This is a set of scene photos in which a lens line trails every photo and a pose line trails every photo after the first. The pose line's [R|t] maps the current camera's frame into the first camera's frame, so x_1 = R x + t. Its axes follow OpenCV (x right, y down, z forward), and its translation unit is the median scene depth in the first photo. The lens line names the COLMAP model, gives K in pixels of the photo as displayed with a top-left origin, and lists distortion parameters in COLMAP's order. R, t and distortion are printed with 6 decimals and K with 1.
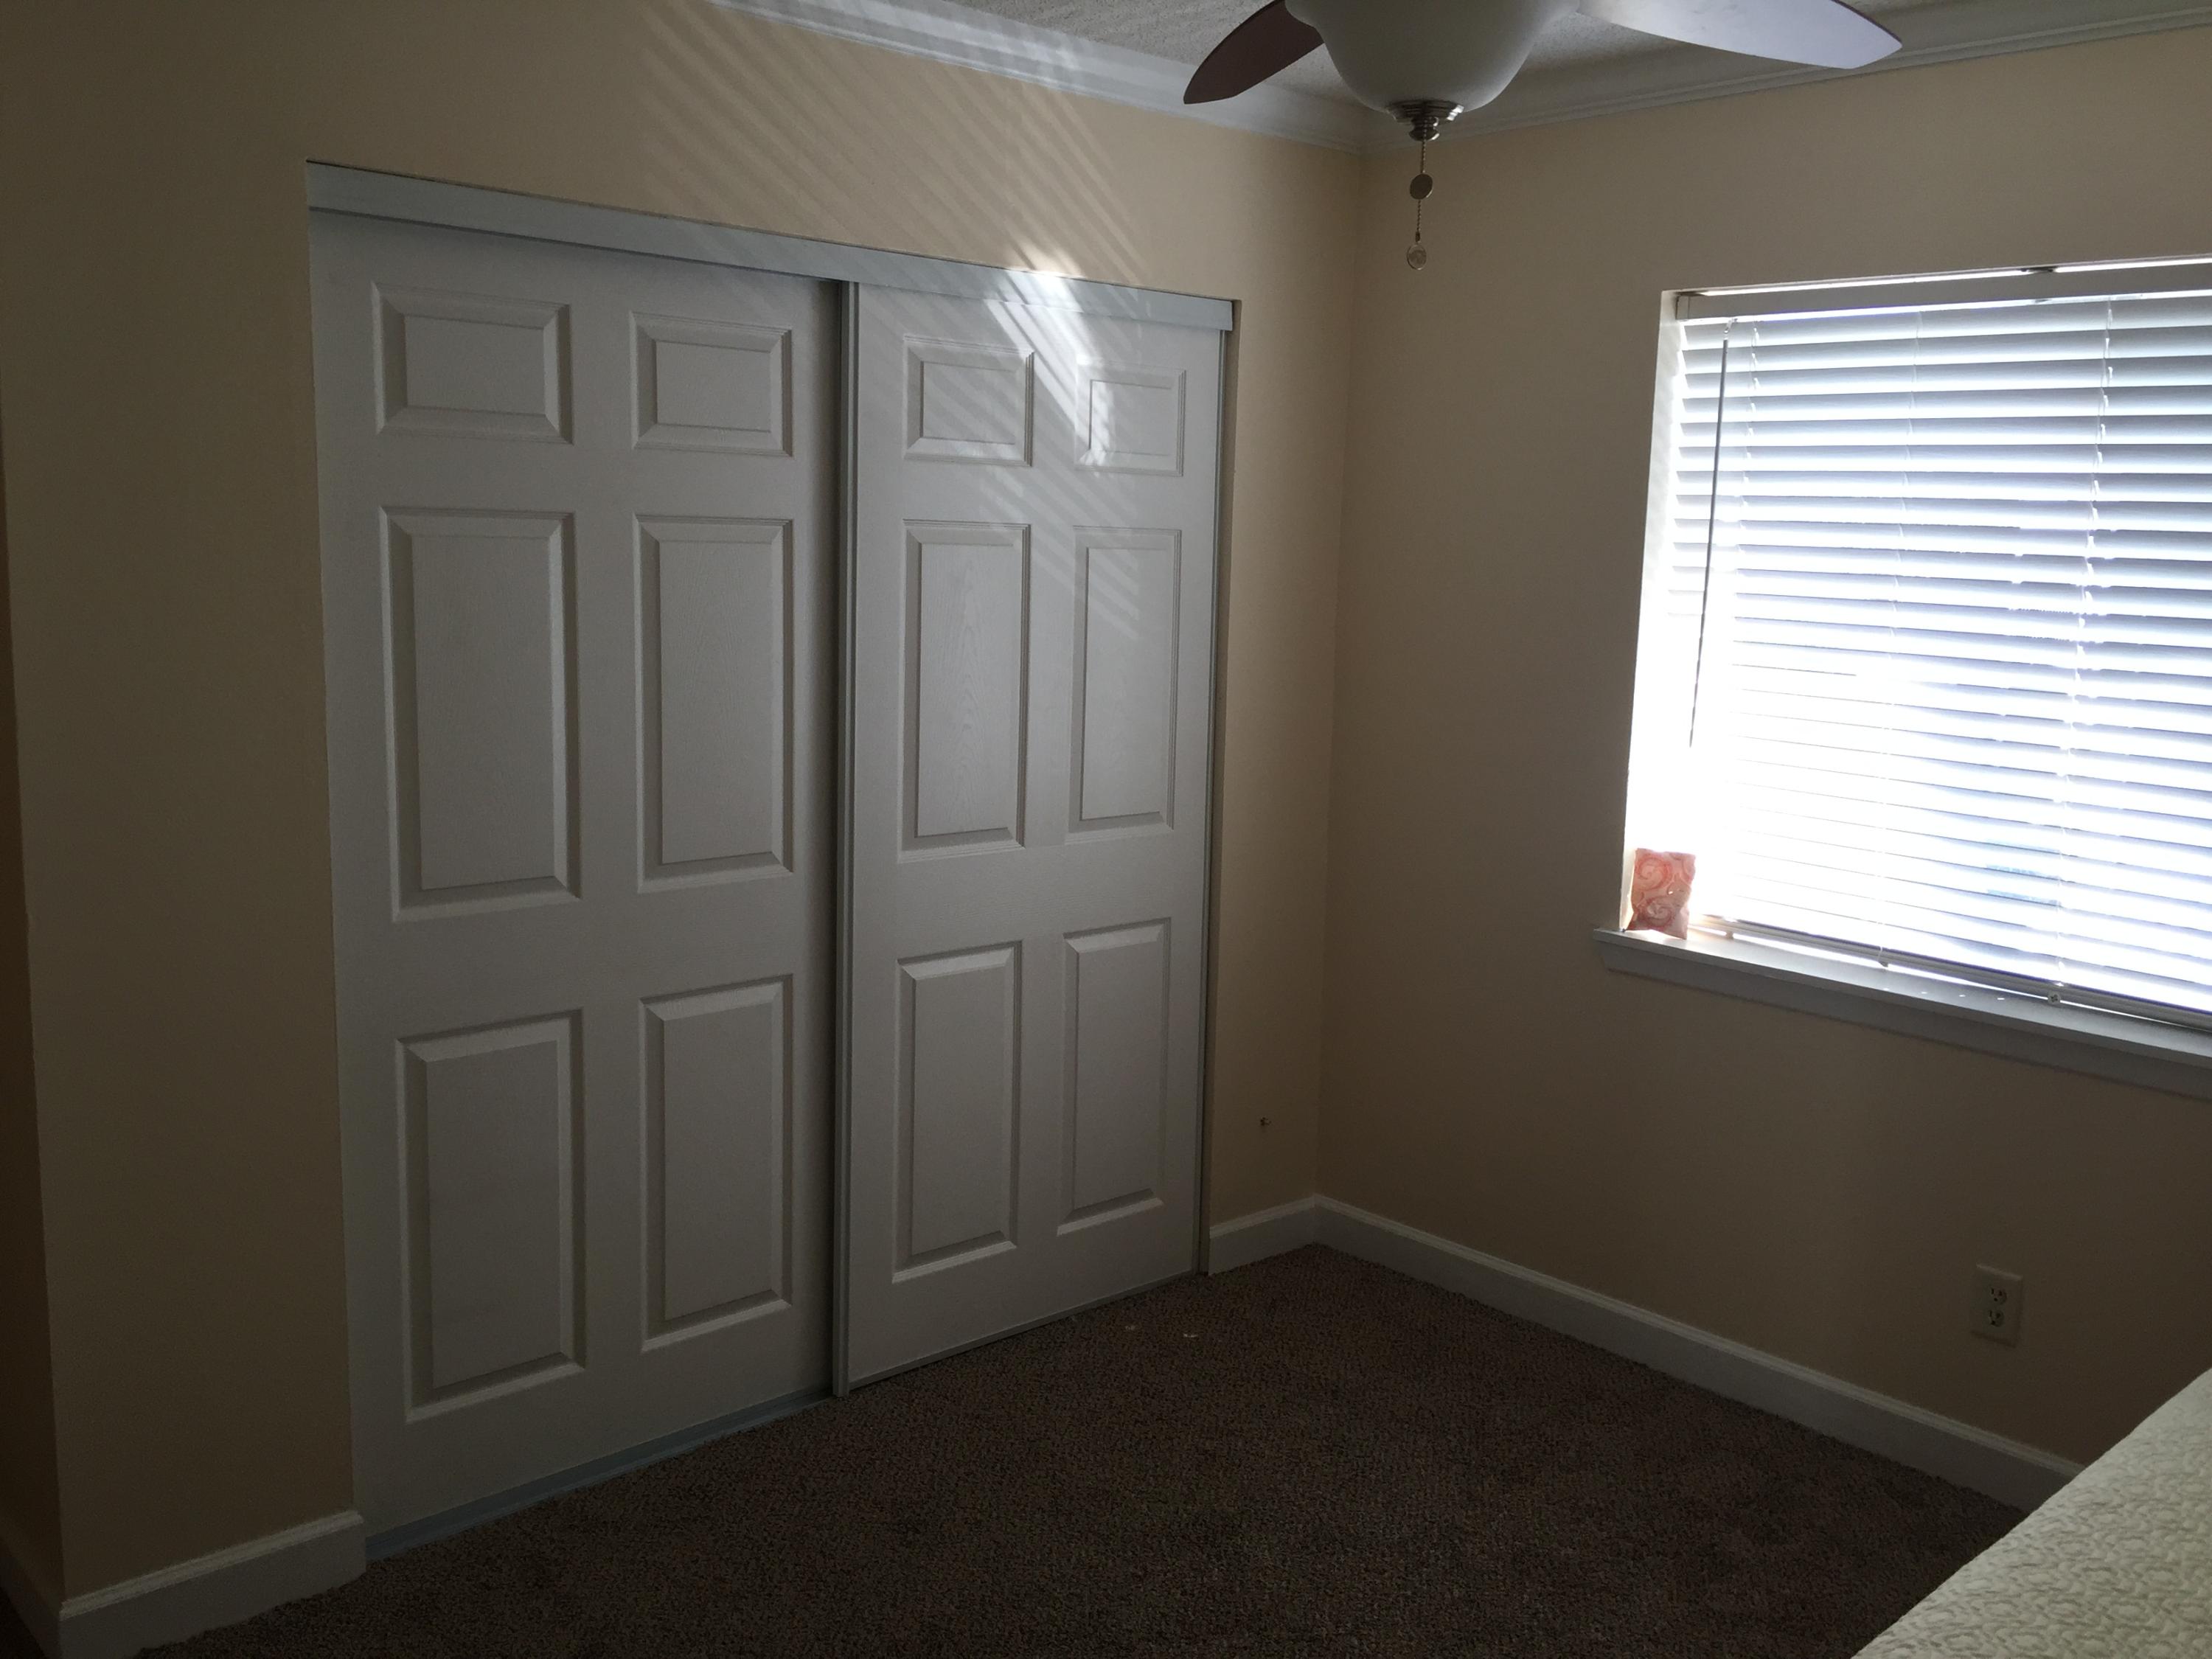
lens RADIAL K [[1928.4, 0, 1103.5], [0, 1928.4, 827.4], [0, 0, 1]] dist [0.084454, -0.110079]
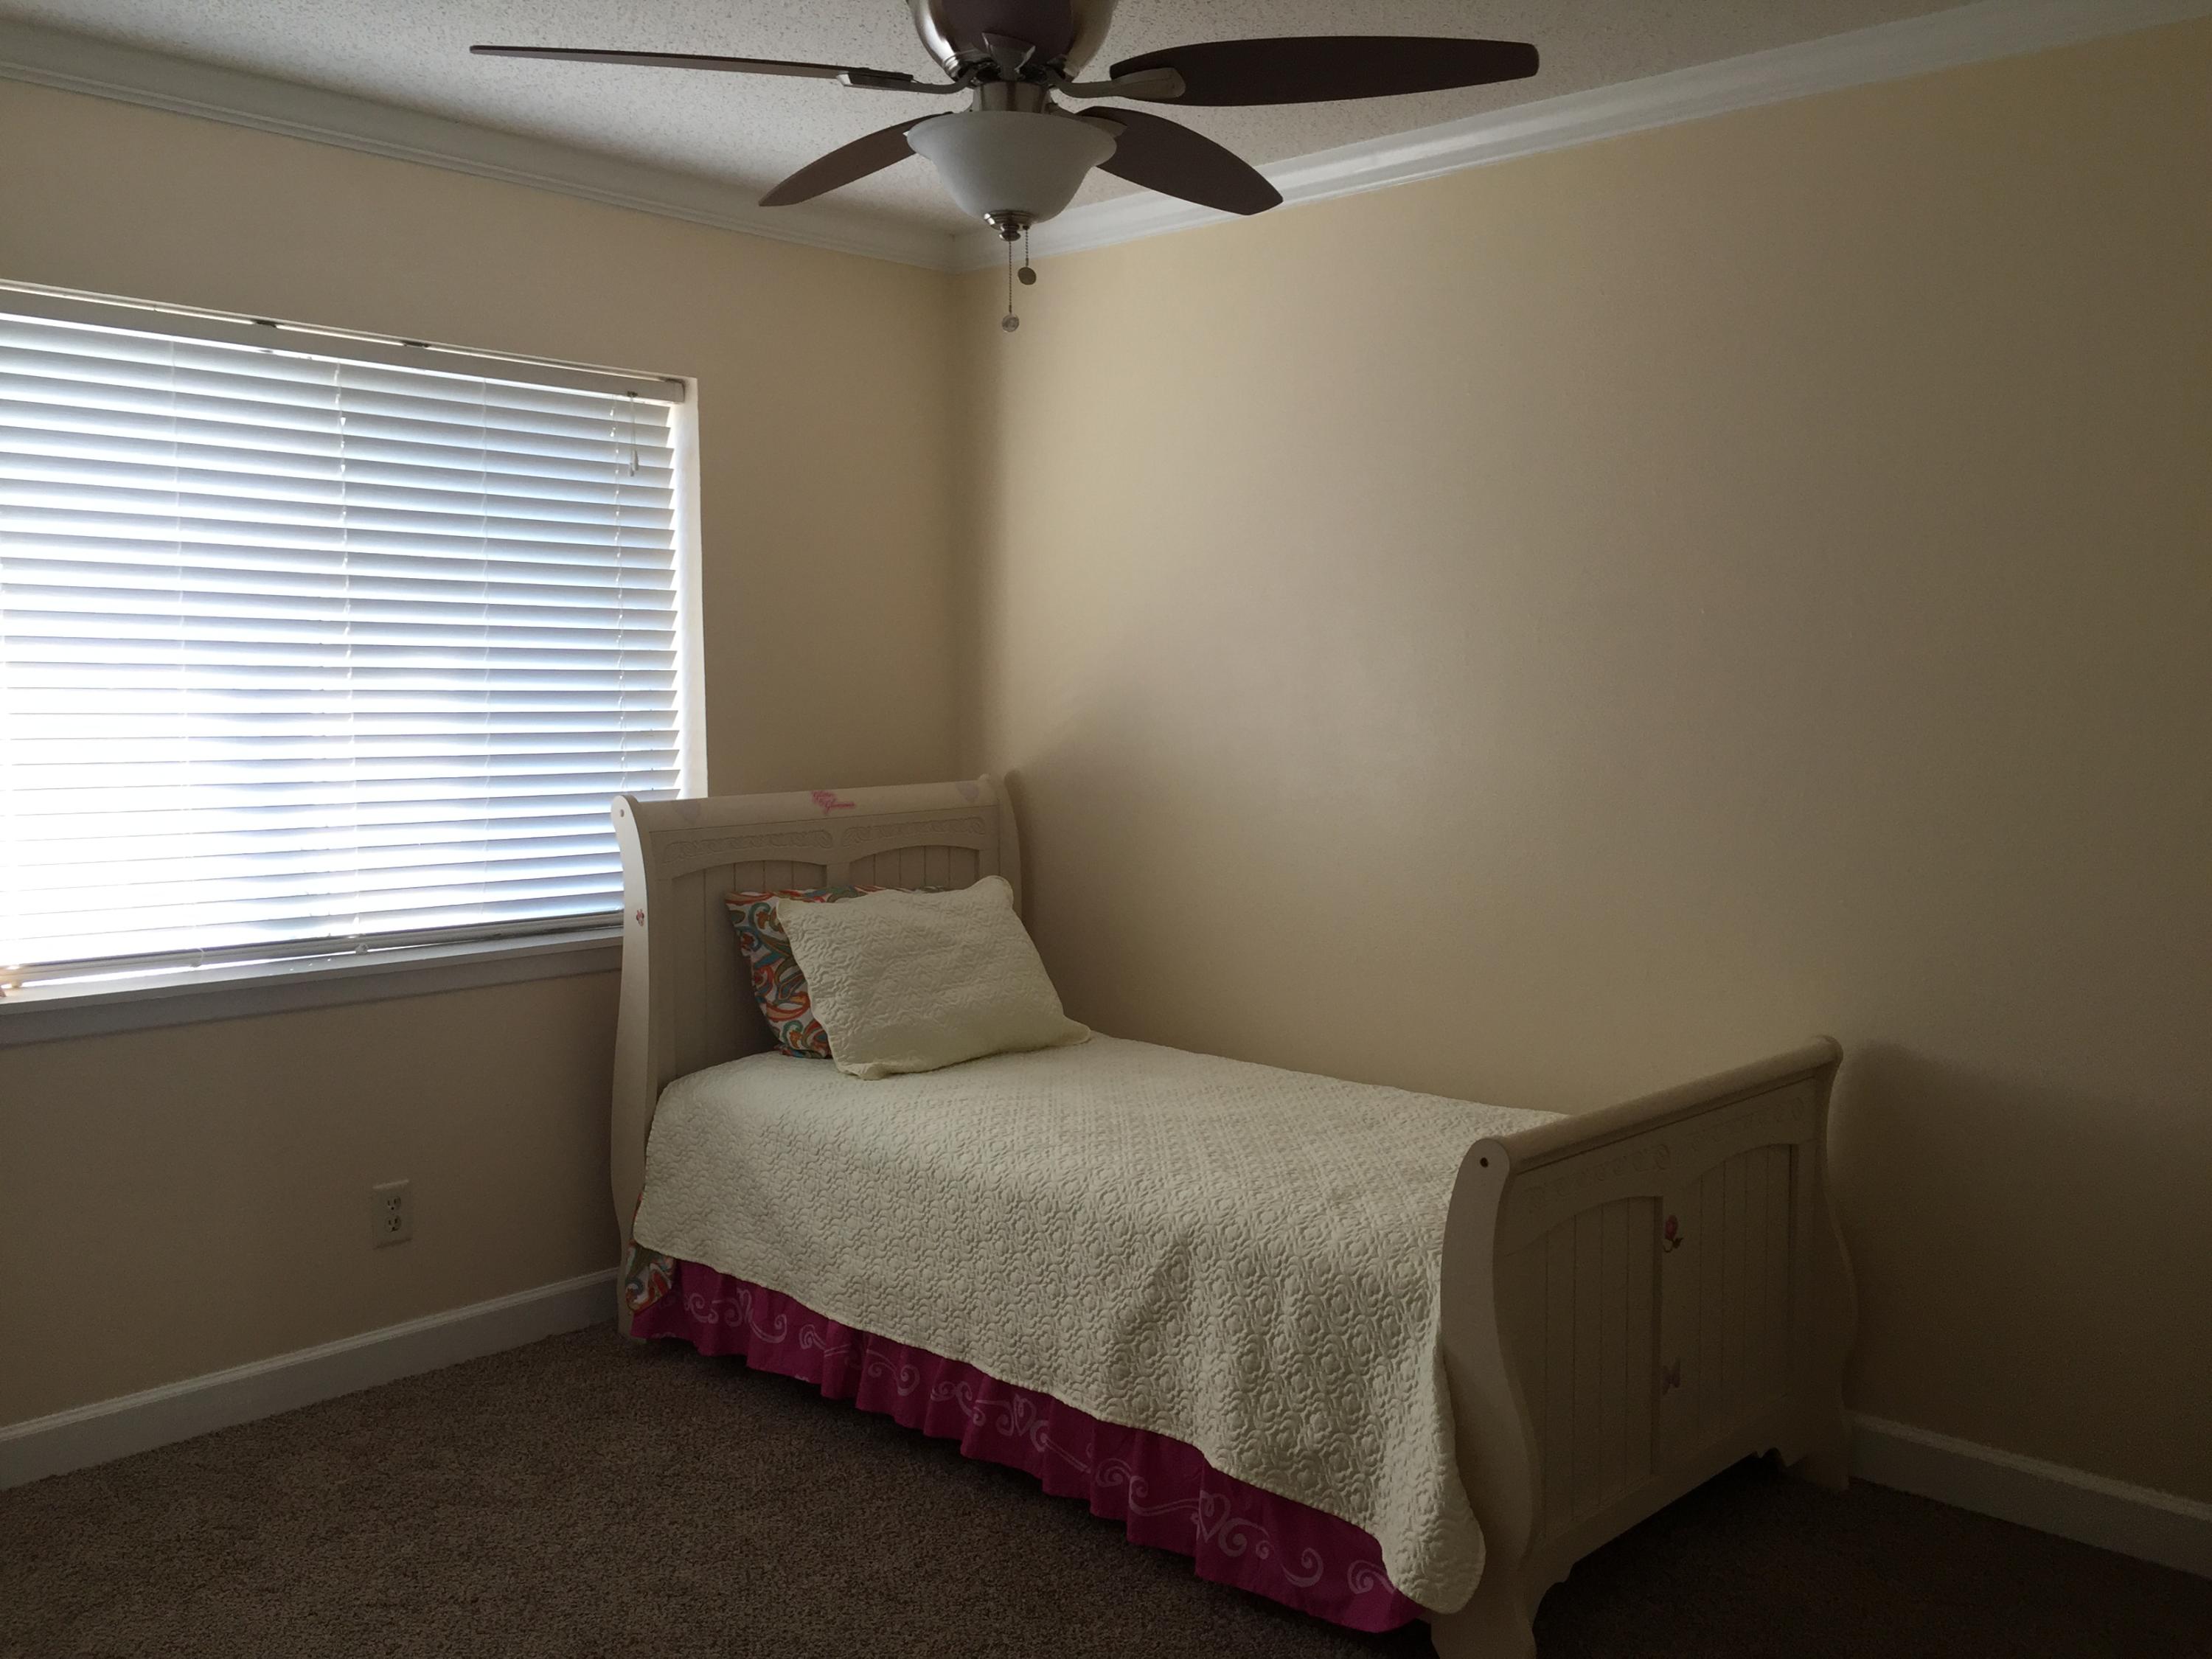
lens RADIAL K [[1928.4, 0, 1102.9], [0, 1928.4, 831.0], [0, 0, 1]] dist [0.084454, -0.110079]
pose [[-0.086226, -0.097390, 0.991504, -0.712098], [0.138762, 0.984336, 0.108753, -0.048303], [-0.986565, 0.146961, -0.071362, 0.631620]]
